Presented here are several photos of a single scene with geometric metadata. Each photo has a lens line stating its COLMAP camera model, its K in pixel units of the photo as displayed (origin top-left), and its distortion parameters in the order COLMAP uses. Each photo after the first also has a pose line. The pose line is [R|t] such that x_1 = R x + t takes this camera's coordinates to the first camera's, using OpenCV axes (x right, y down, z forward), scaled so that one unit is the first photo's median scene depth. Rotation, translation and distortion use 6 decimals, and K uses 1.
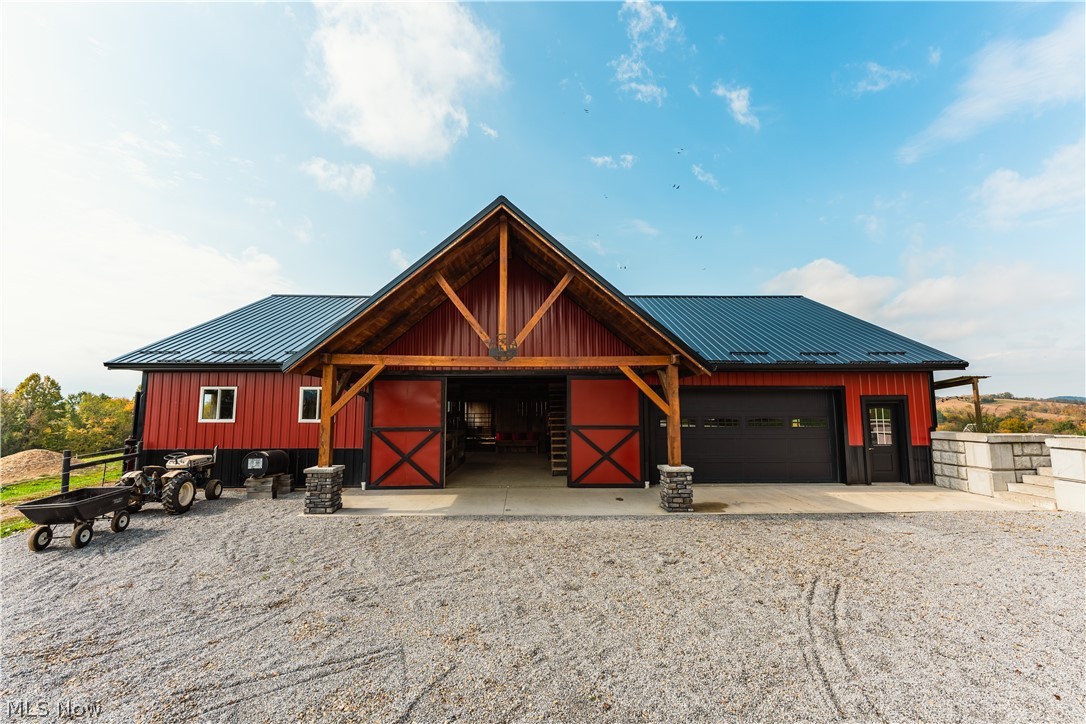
lens RADIAL K [[440.3, 0, 543.0], [0, 440.3, 362.0], [0, 0, 1]] dist [-0.000602, -0.000010]
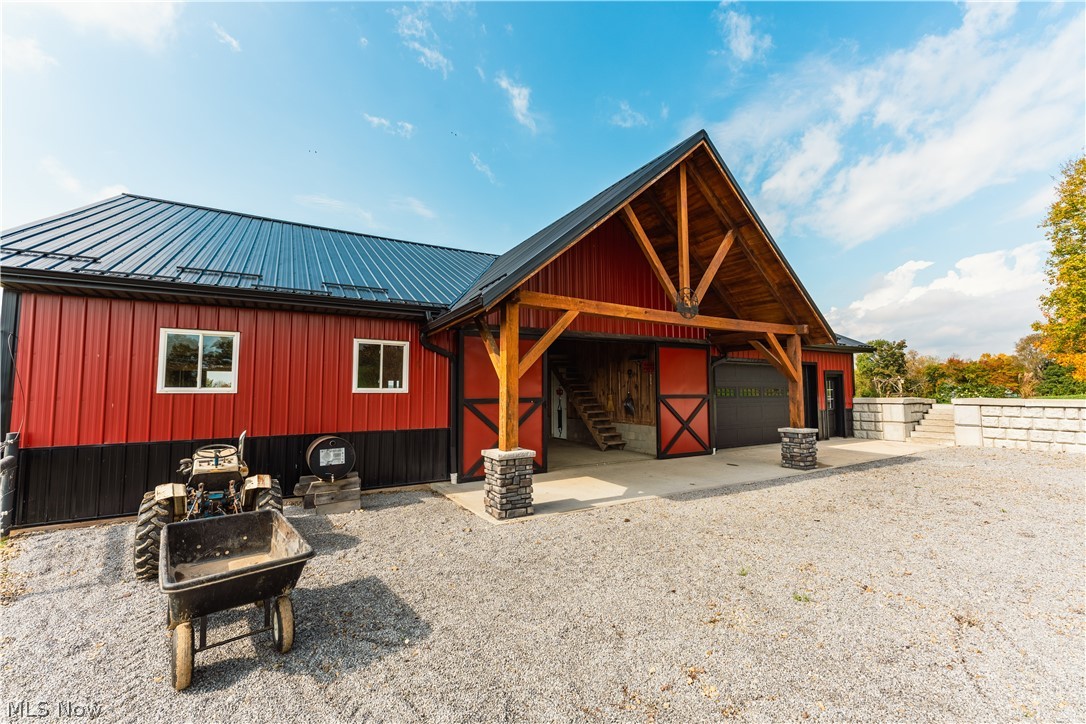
lens RADIAL K [[435.8, 0, 540.3], [0, 435.8, 359.3], [0, 0, 1]] dist [-0.000699, -0.000131]
pose [[0.878680, 0.032704, 0.476290, -0.676866], [-0.046226, 0.998791, 0.016698, 0.069620], [-0.475168, -0.036689, 0.879130, 0.323537]]
